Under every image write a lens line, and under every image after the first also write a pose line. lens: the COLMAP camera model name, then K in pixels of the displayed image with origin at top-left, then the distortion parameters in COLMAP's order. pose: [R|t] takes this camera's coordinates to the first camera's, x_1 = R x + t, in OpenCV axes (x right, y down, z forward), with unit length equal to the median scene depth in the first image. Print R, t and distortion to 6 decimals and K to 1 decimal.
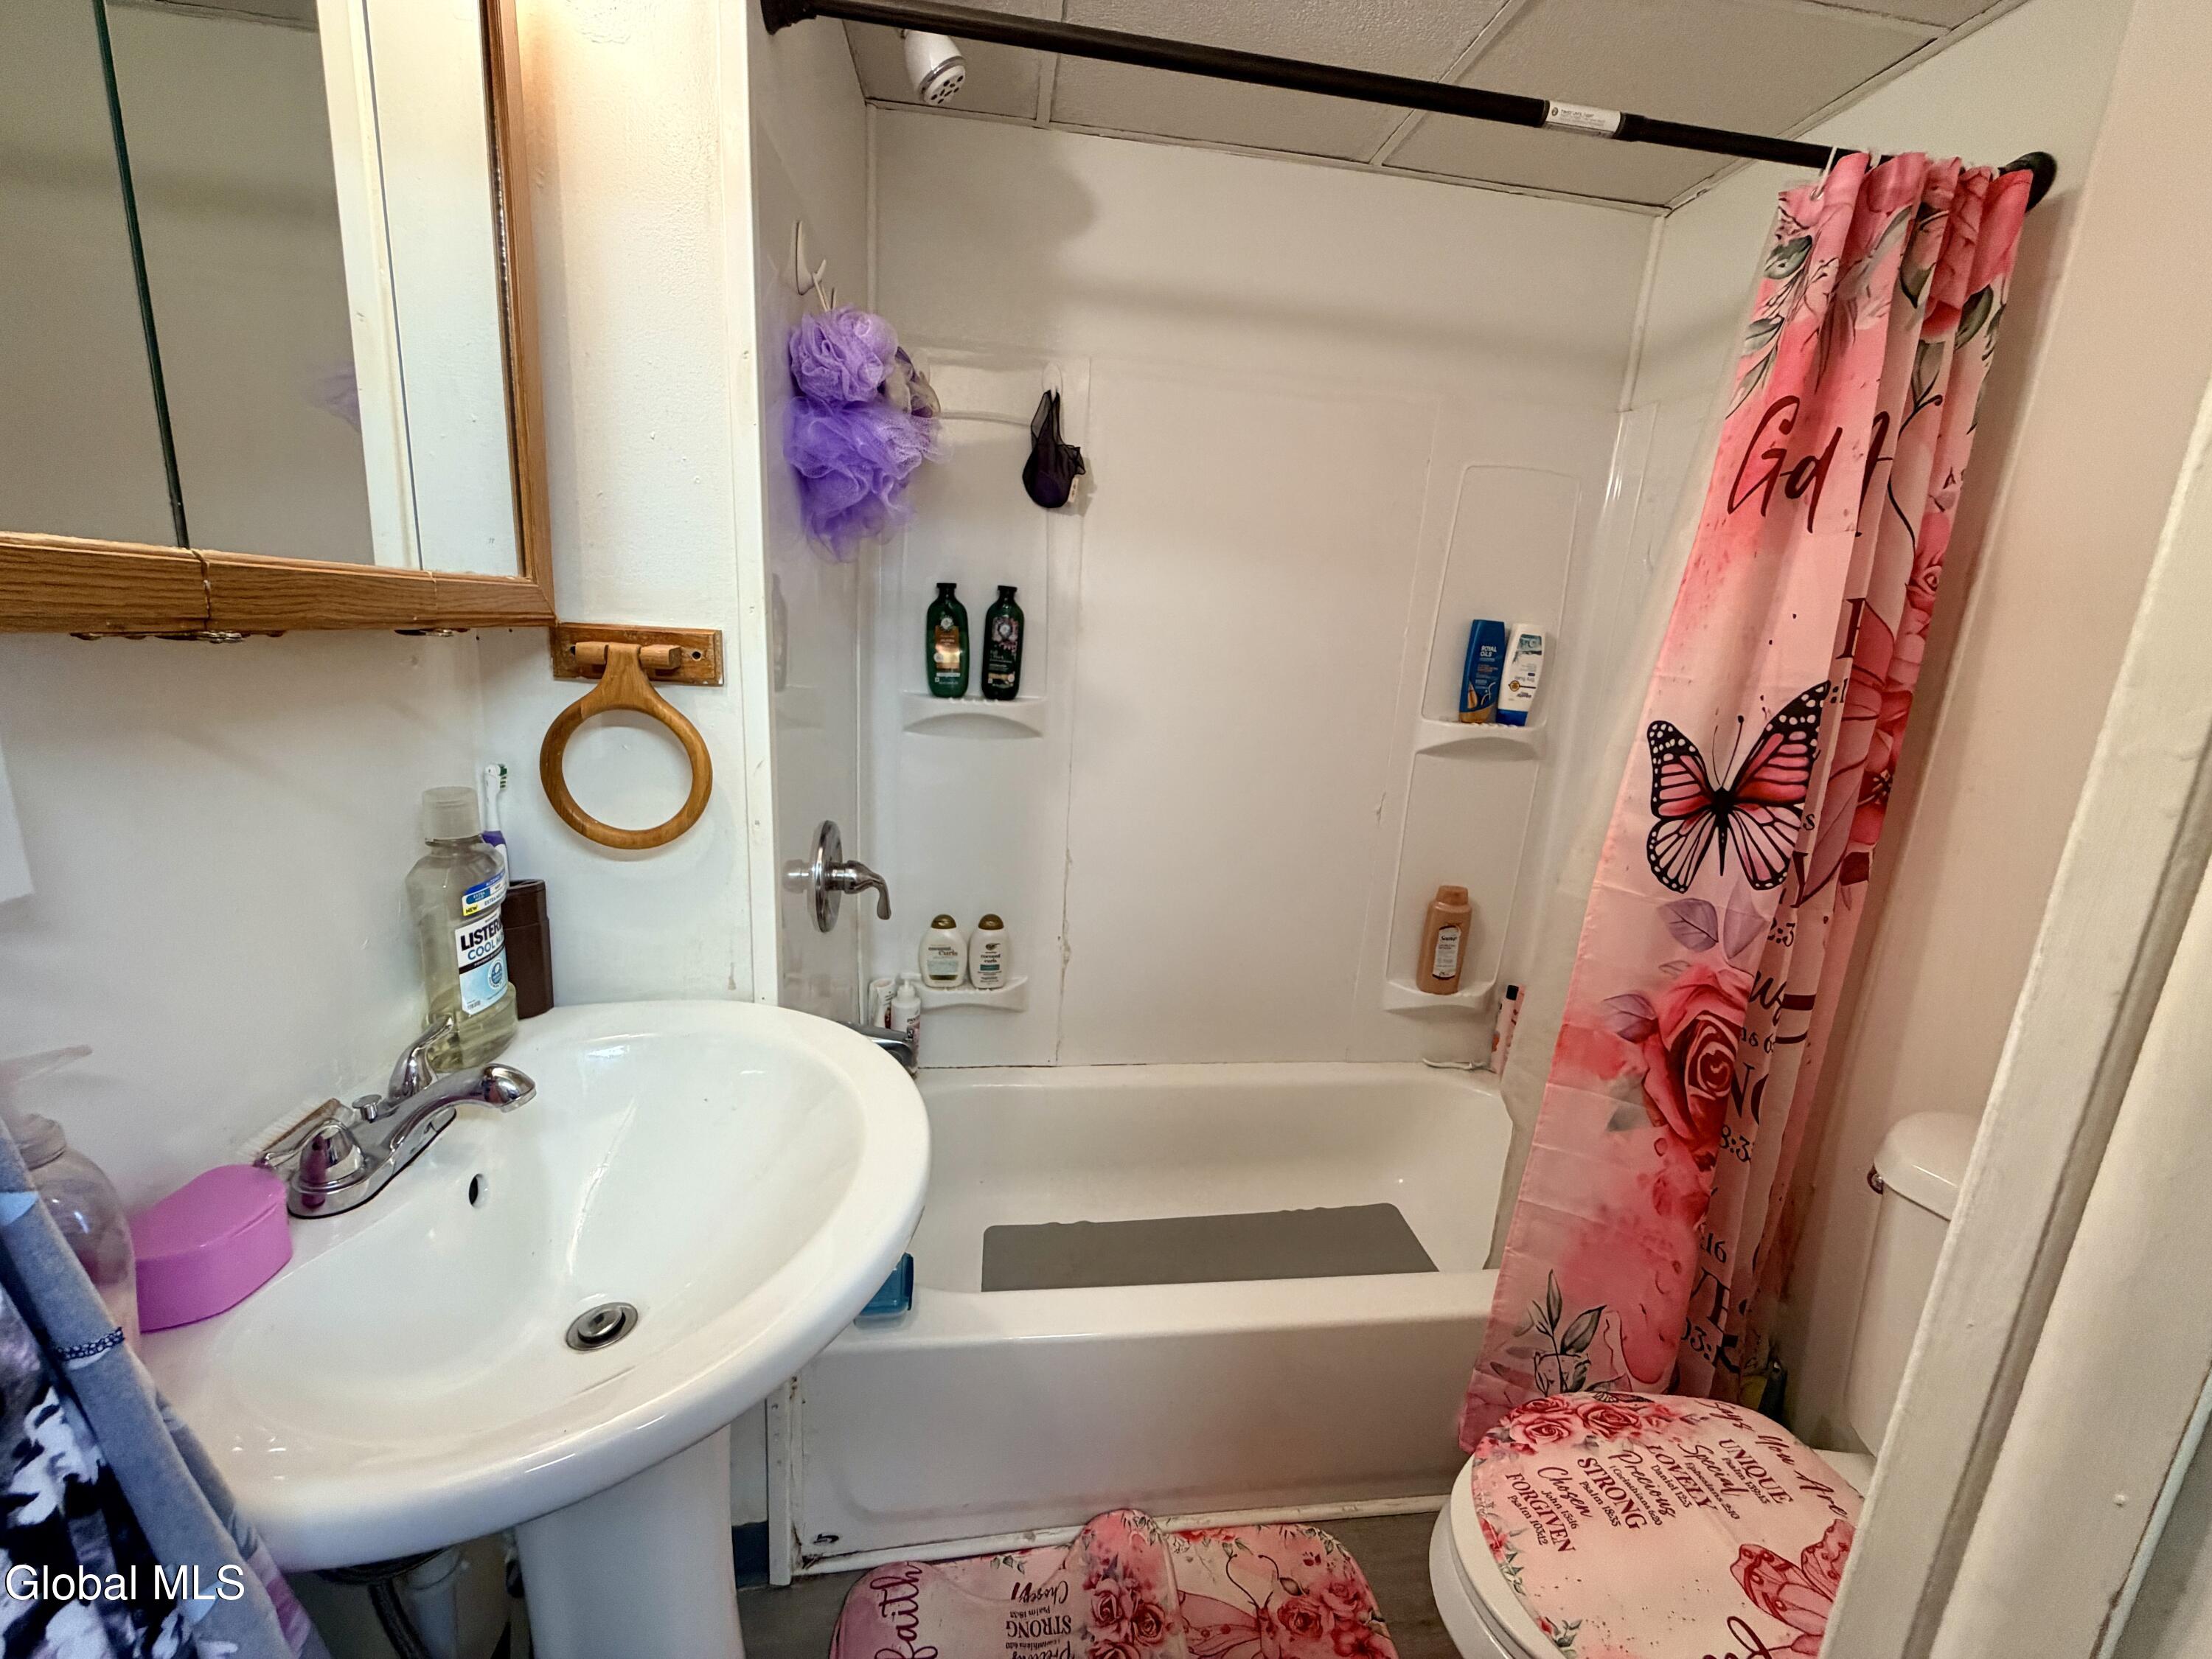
lens RADIAL K [[881.9, 0, 1106.4], [0, 881.9, 825.3], [0, 0, 1]] dist [-0.001164, 0.000081]
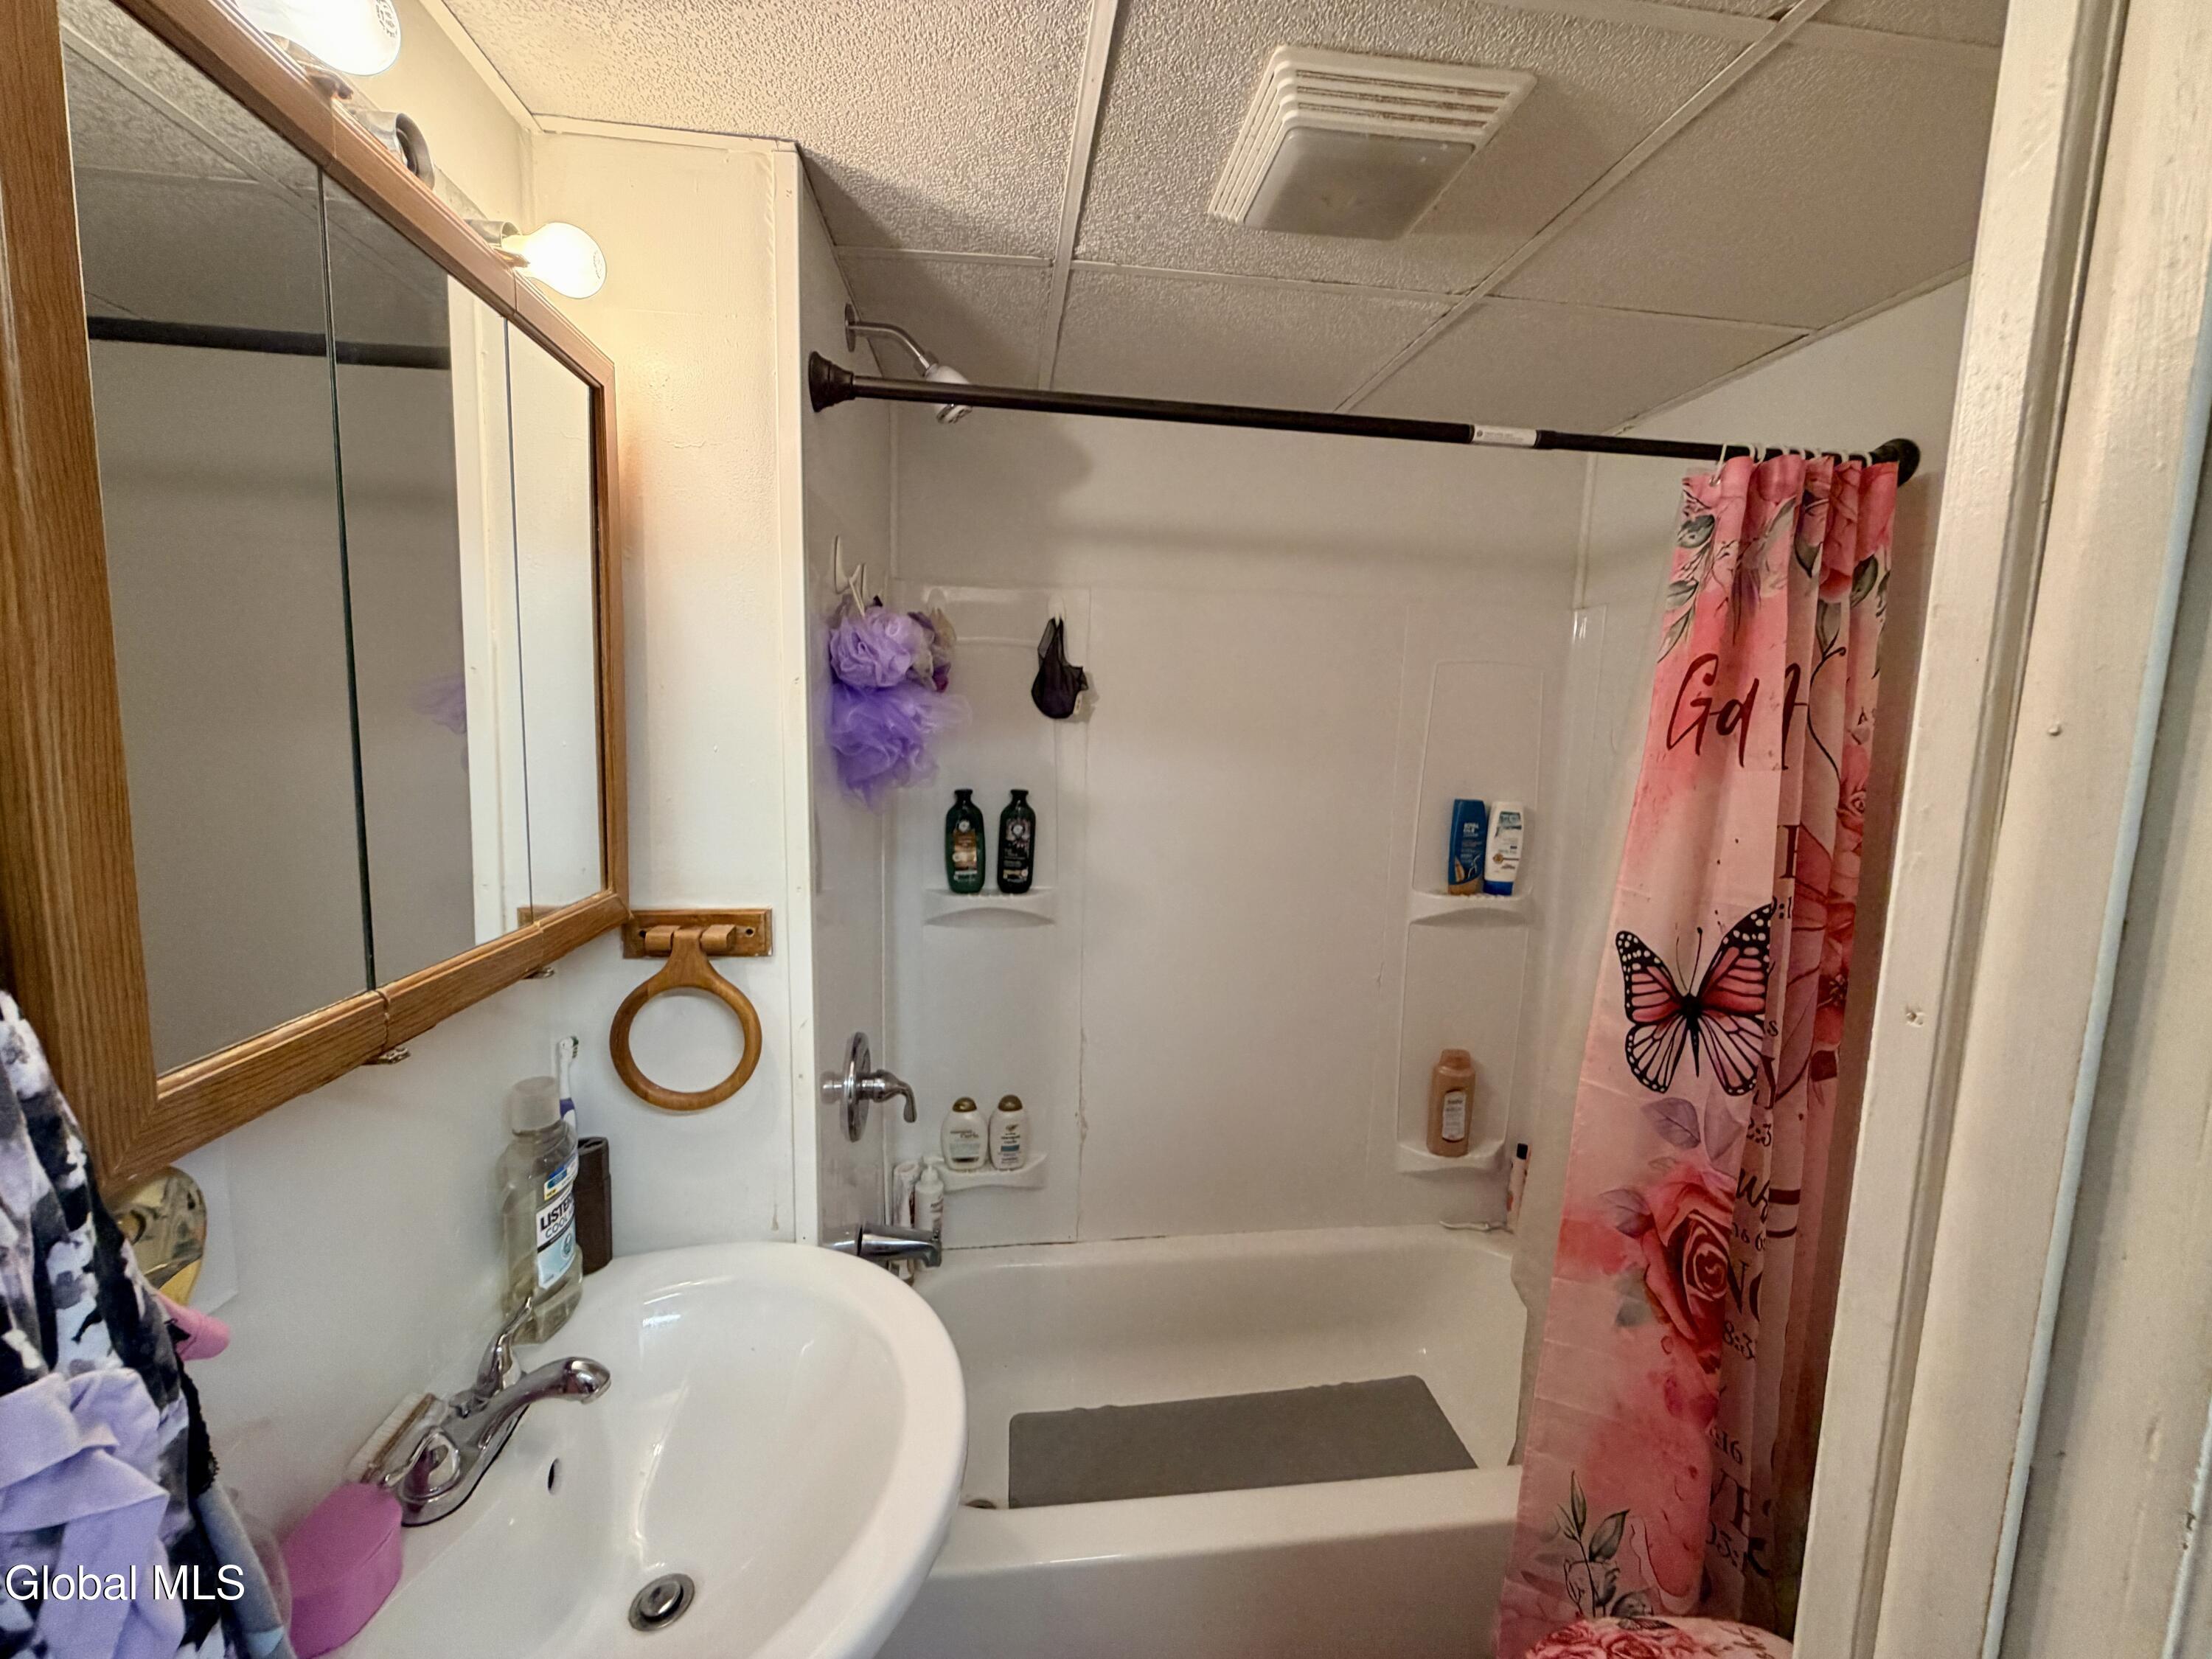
lens RADIAL K [[881.9, 0, 1106.1], [0, 881.9, 824.3], [0, 0, 1]] dist [-0.001164, 0.000081]
pose [[0.999397, -0.033243, -0.010011, 0.004754], [0.031958, 0.993546, -0.108832, -0.157234], [0.013565, 0.108447, 0.994010, -0.103948]]
